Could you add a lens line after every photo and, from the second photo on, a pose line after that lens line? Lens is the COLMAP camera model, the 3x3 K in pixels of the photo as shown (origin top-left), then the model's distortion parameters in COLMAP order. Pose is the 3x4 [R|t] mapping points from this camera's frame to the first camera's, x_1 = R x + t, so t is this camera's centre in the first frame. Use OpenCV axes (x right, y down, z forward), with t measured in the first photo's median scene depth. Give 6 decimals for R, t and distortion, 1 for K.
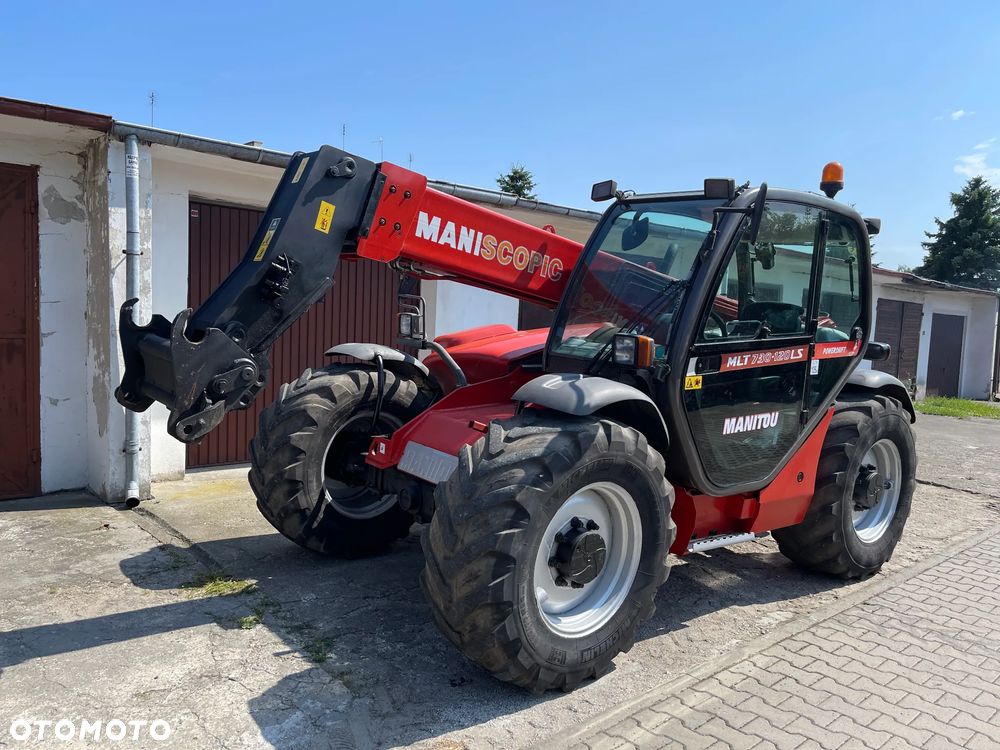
lens RADIAL K [[764.4, 0, 501.9], [0, 764.4, 381.6], [0, 0, 1]] dist [0.068204, -0.083039]
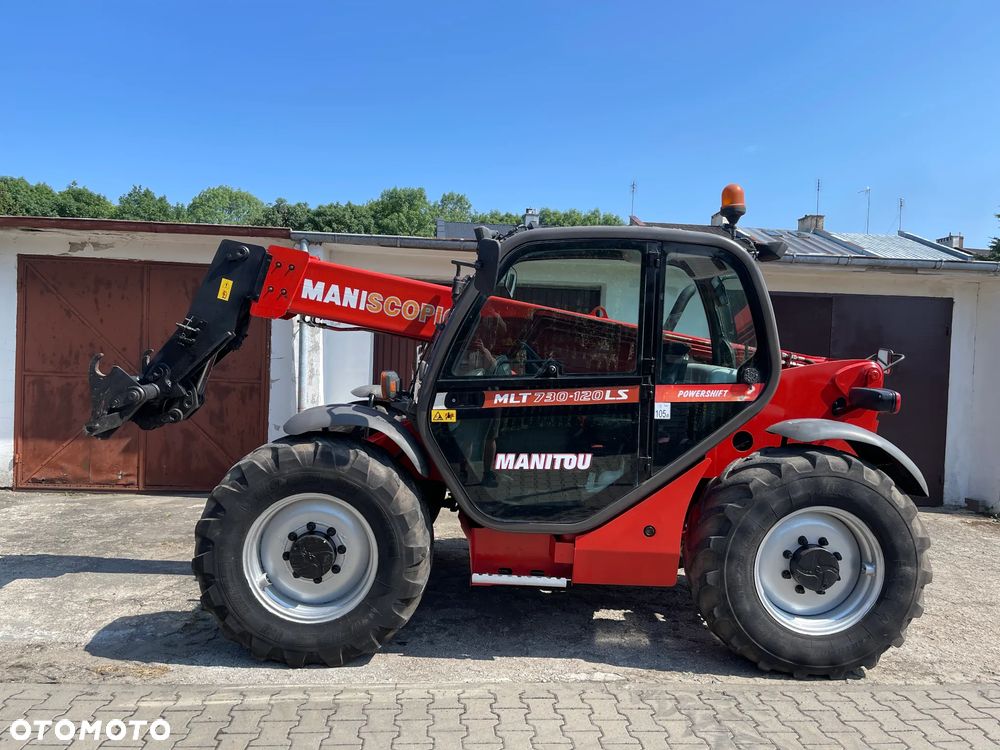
lens RADIAL K [[764.4, 0, 498.8], [0, 764.4, 381.7], [0, 0, 1]] dist [0.068204, -0.083039]
pose [[0.791221, 0.001382, -0.611528, 0.847085], [-0.051354, 0.996615, -0.064191, 0.016297], [0.609370, 0.082194, 0.788614, 0.168594]]
